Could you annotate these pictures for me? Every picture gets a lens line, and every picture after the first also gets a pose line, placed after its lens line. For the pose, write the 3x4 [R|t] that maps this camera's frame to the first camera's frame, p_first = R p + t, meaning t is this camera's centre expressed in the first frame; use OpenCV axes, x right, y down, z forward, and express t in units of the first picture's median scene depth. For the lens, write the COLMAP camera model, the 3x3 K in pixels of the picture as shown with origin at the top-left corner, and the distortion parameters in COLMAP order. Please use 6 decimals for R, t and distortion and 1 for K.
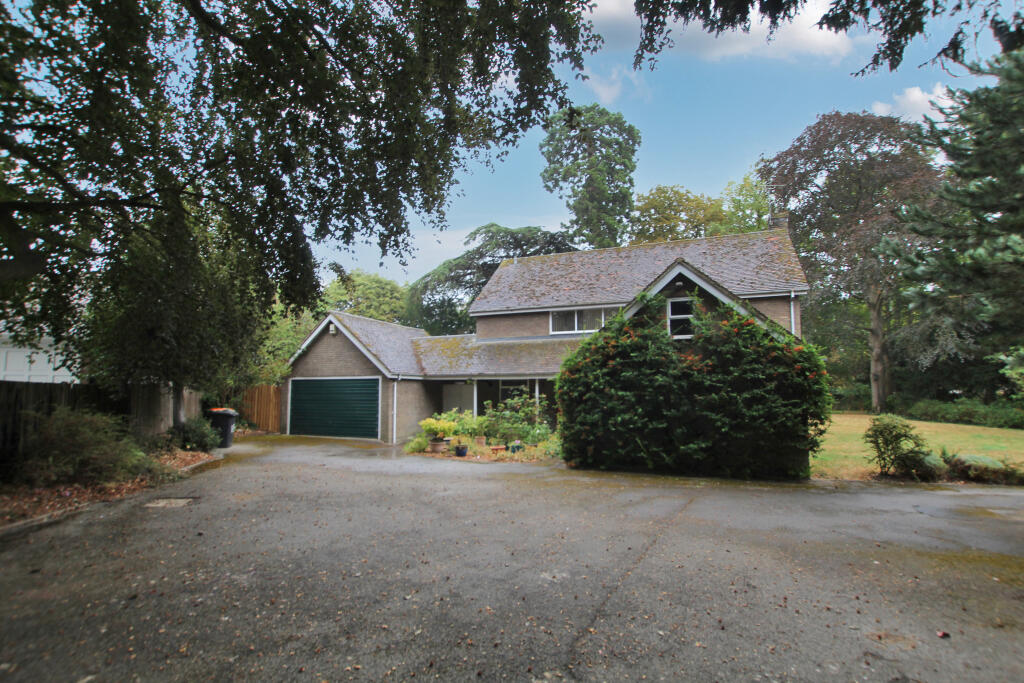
lens RADIAL K [[465.1, 0, 512.0], [0, 465.1, 341.5], [0, 0, 1]] dist [-0.031951, 0.000264]
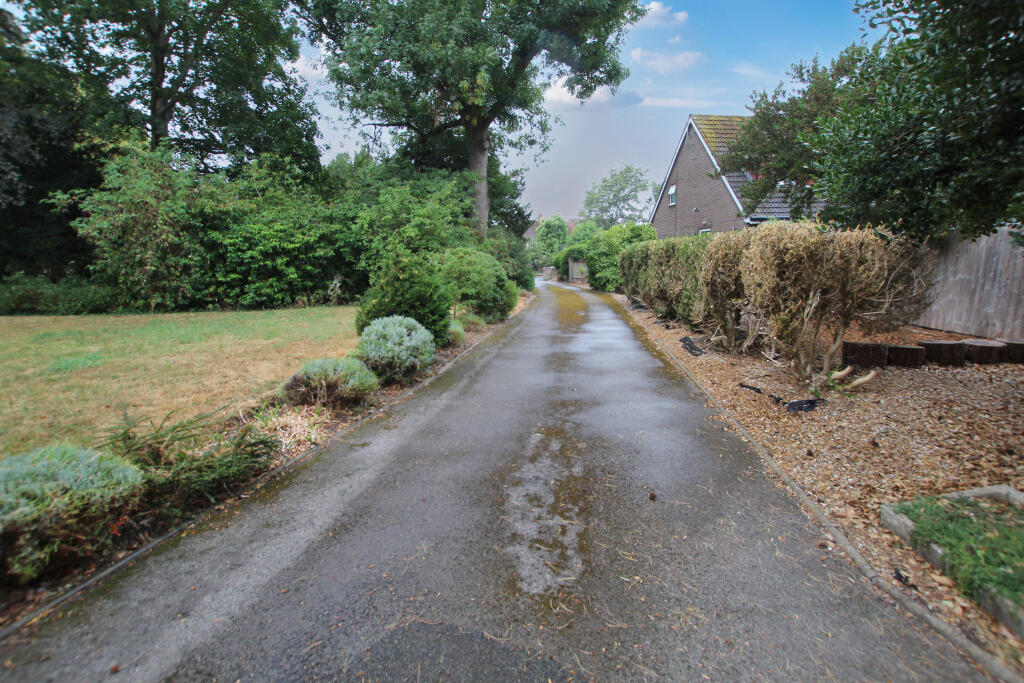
lens RADIAL K [[465.1, 0, 512.0], [0, 465.1, 341.5], [0, 0, 1]] dist [-0.031951, 0.000264]
pose [[-0.029136, -0.173282, 0.984441, 0.358860], [-0.082274, 0.981933, 0.170406, 0.056428], [-0.996184, -0.076029, -0.042867, 0.339294]]
